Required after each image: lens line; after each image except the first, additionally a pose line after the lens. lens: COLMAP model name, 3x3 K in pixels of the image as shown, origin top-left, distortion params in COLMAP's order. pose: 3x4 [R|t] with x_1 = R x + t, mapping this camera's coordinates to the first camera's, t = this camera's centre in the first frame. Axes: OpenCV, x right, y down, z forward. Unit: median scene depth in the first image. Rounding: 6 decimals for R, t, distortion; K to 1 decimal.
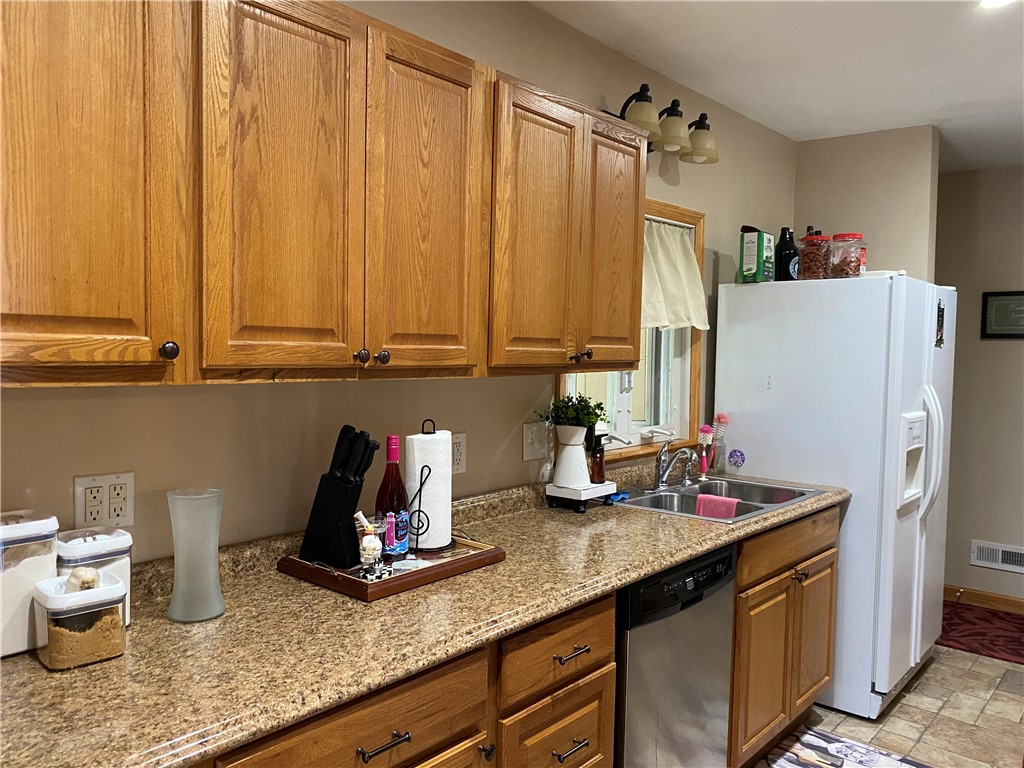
lens RADIAL K [[784.8, 0, 512.3], [0, 784.8, 384.9], [0, 0, 1]] dist [0.033905, -0.036634]
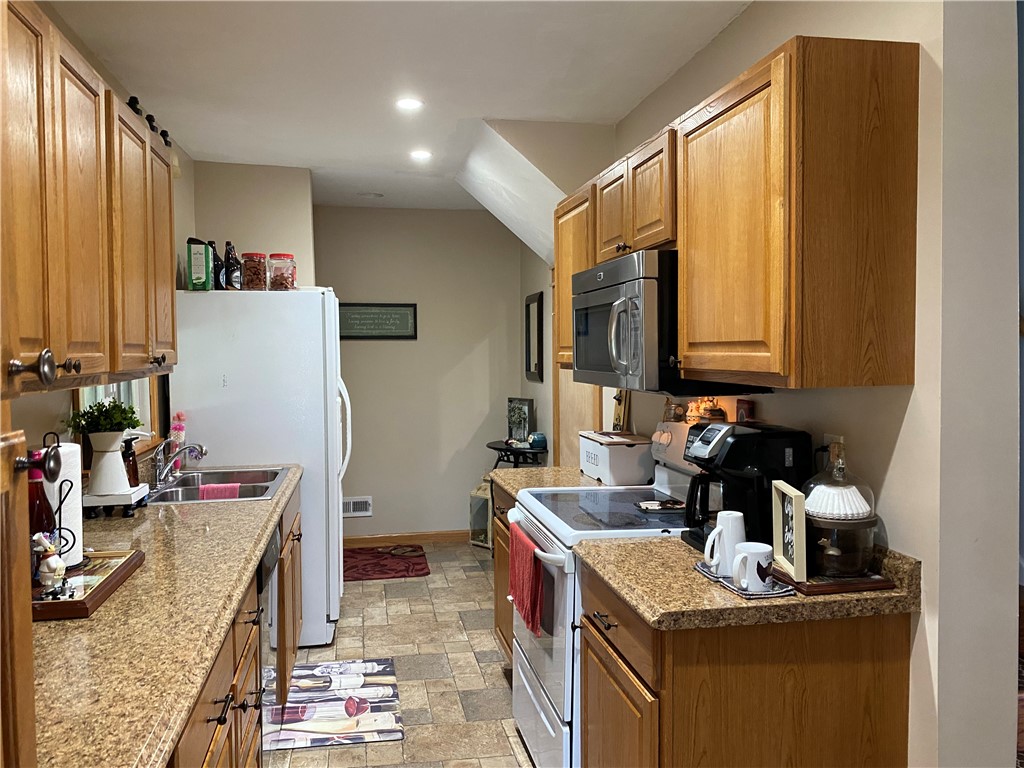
lens RADIAL K [[784.8, 0, 509.7], [0, 784.8, 382.9], [0, 0, 1]] dist [0.033905, -0.036634]
pose [[0.620373, -0.053137, 0.782505, -0.341852], [0.054863, 0.998198, 0.024288, -0.005525], [-0.782386, 0.027862, 0.622171, -0.015779]]
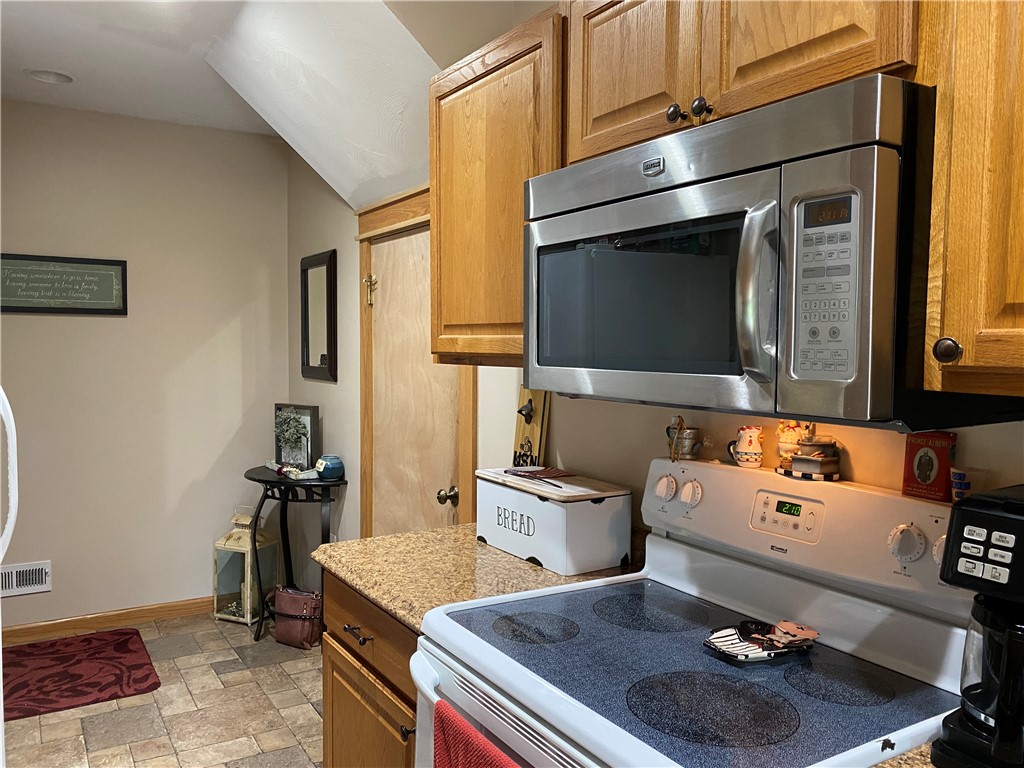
lens RADIAL K [[784.8, 0, 489.5], [0, 784.8, 390.8], [0, 0, 1]] dist [0.033905, -0.036634]
pose [[0.309333, -0.069851, 0.948385, 0.010597], [0.041364, 0.997343, 0.059965, -0.009632], [-0.950054, 0.020680, 0.311401, 0.426012]]
